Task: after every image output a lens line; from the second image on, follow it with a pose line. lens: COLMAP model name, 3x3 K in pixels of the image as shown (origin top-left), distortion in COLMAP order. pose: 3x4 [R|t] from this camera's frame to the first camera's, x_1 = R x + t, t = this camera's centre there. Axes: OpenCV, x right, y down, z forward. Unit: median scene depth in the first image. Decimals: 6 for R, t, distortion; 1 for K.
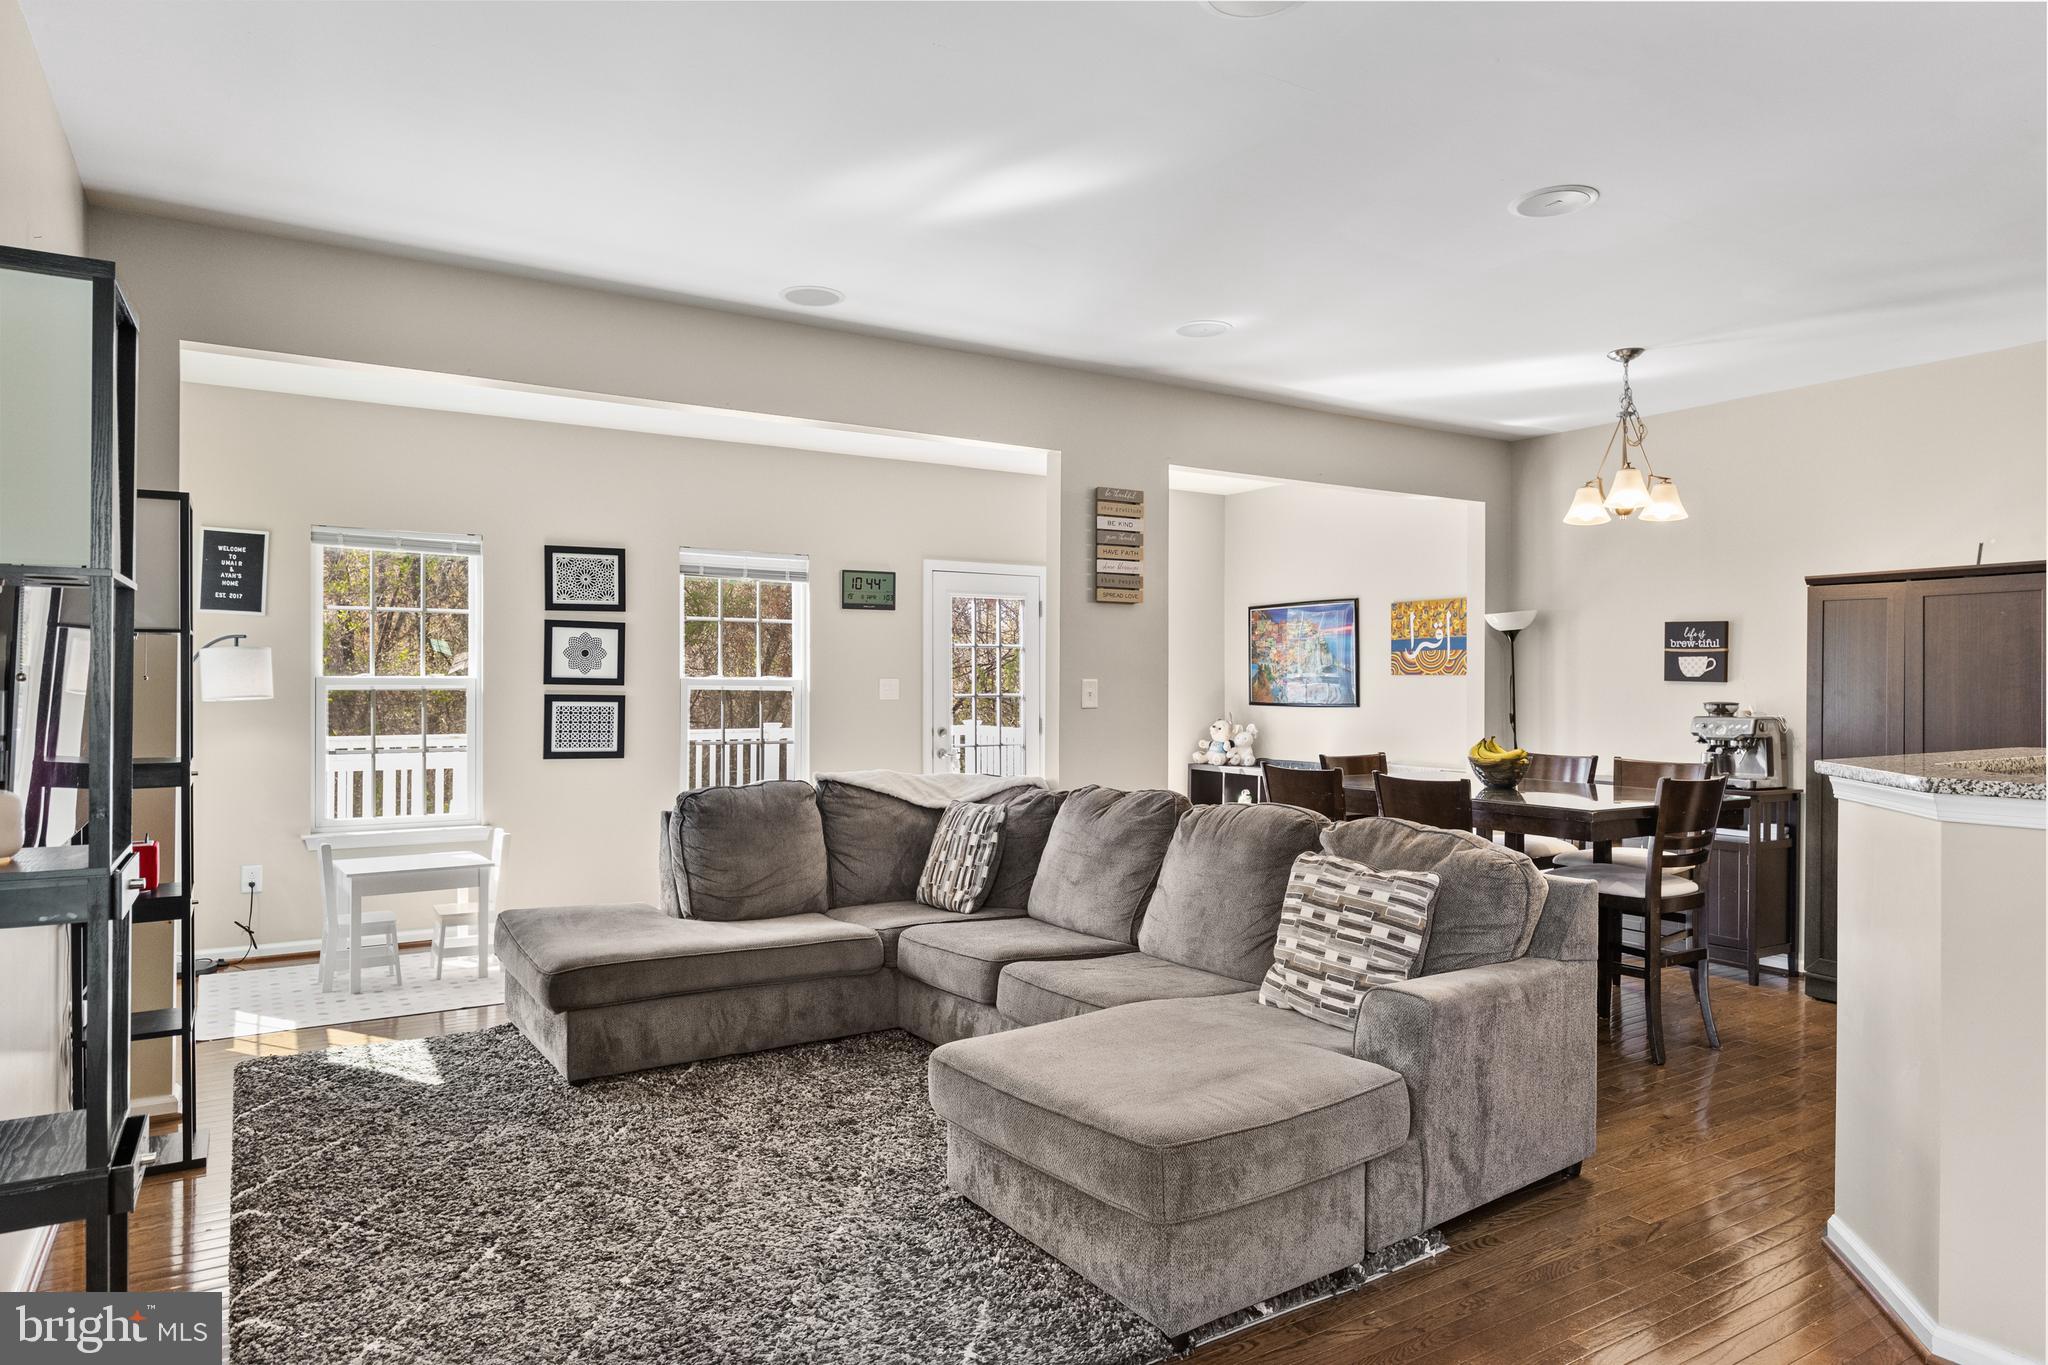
lens RADIAL K [[1245.5, 0, 1037.5], [0, 1245.5, 684.1], [0, 0, 1]] dist [-0.003220, 0.001478]
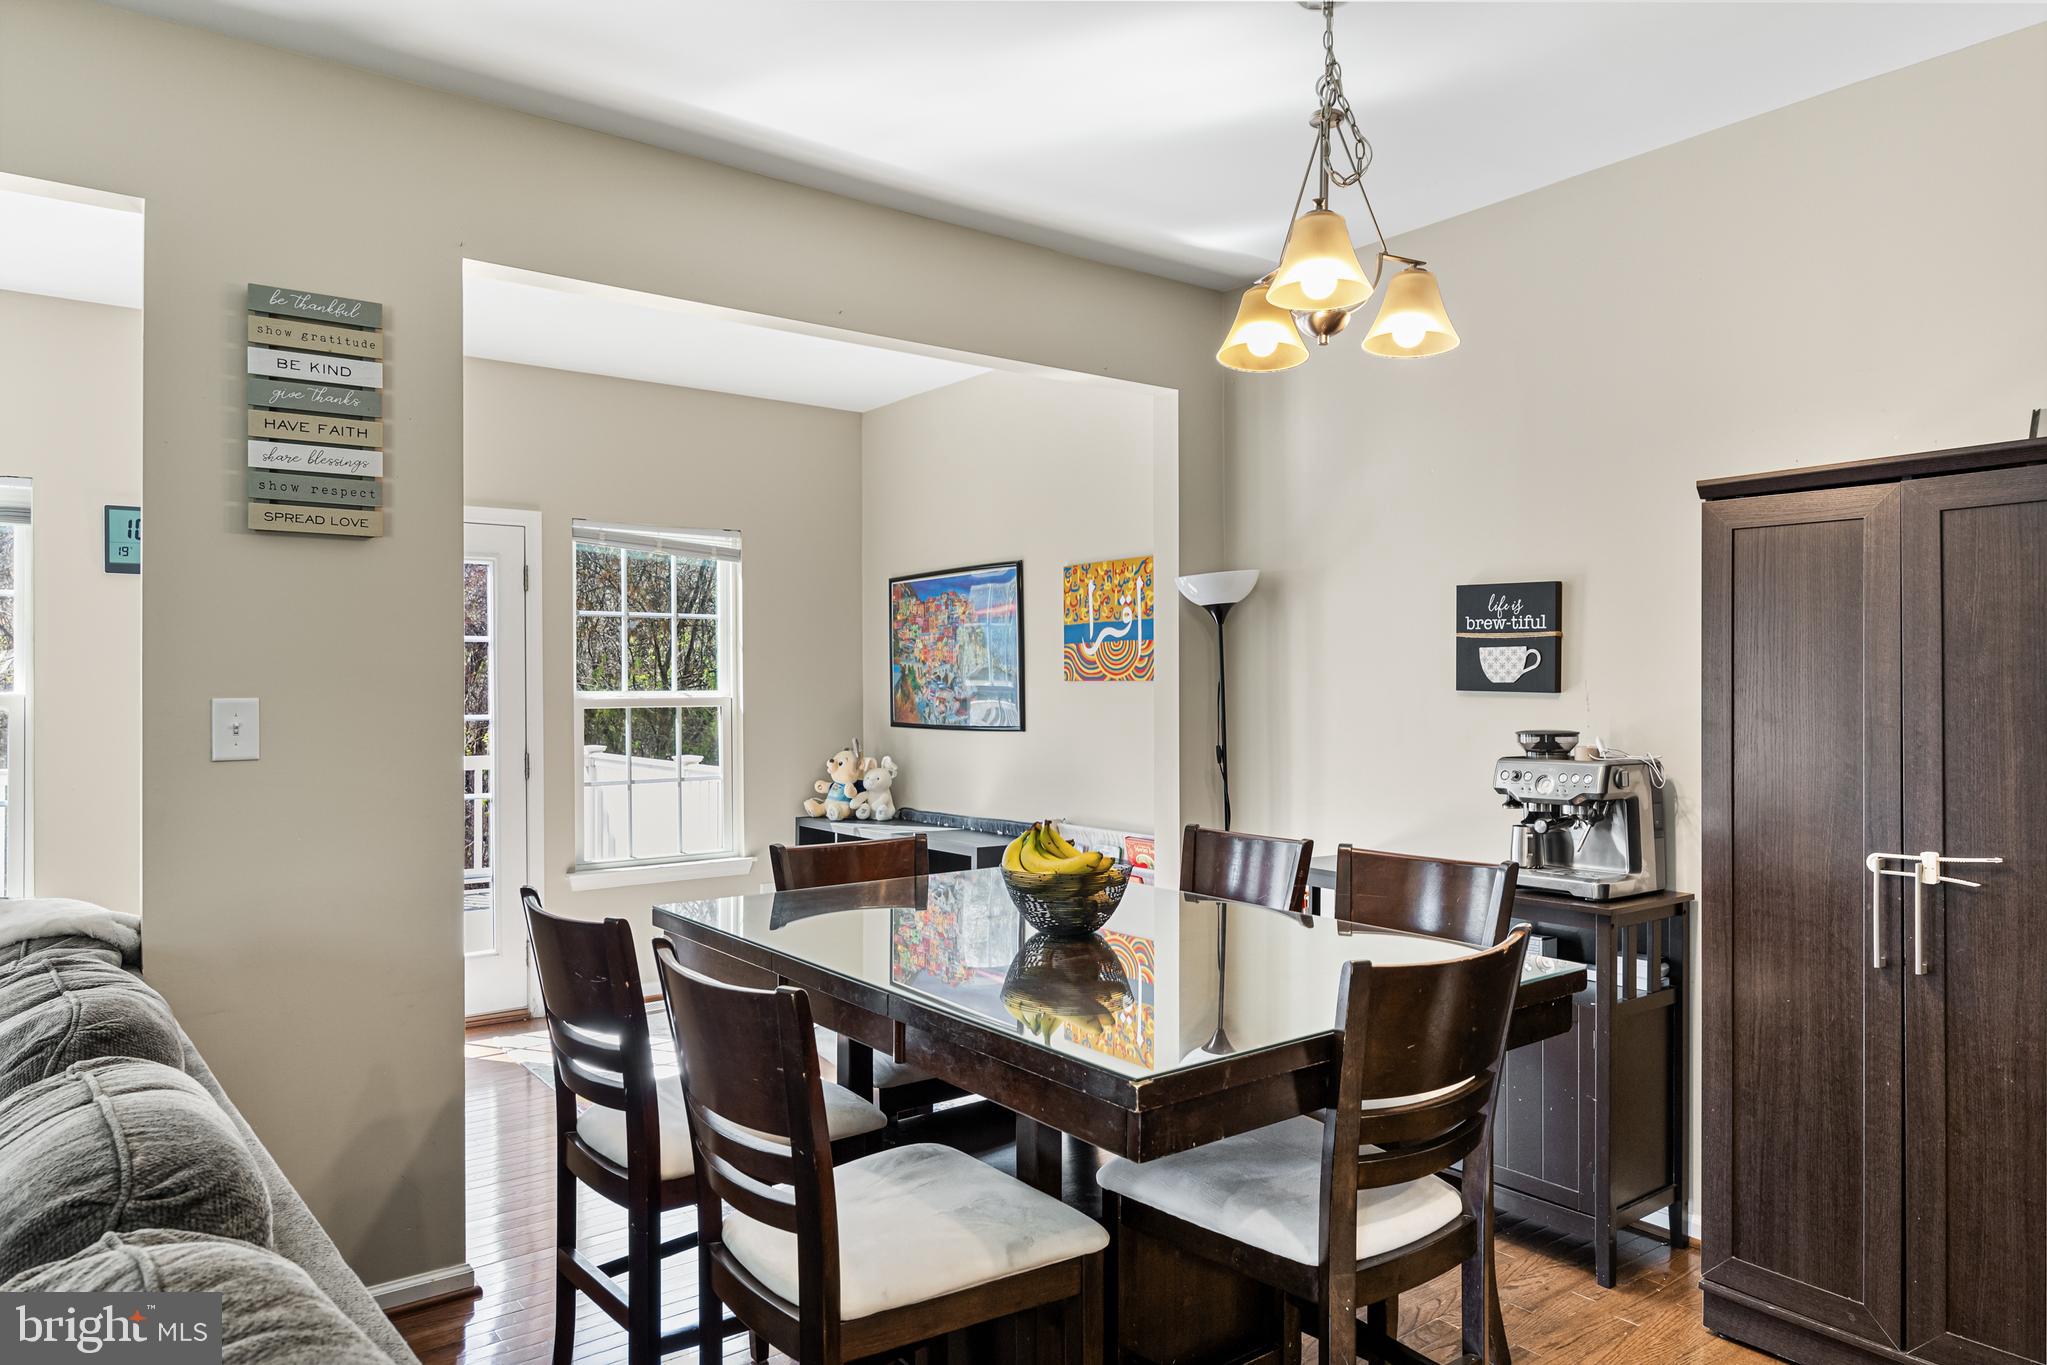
lens RADIAL K [[1356.0, 0, 1017.5], [0, 1356.0, 684.8], [0, 0, 1]] dist [-0.000703, -0.000212]
pose [[0.995314, -0.006222, 0.096490, 0.256522], [0.006510, 0.999975, -0.002676, -0.004961], [-0.096471, 0.003291, 0.995330, 0.425207]]
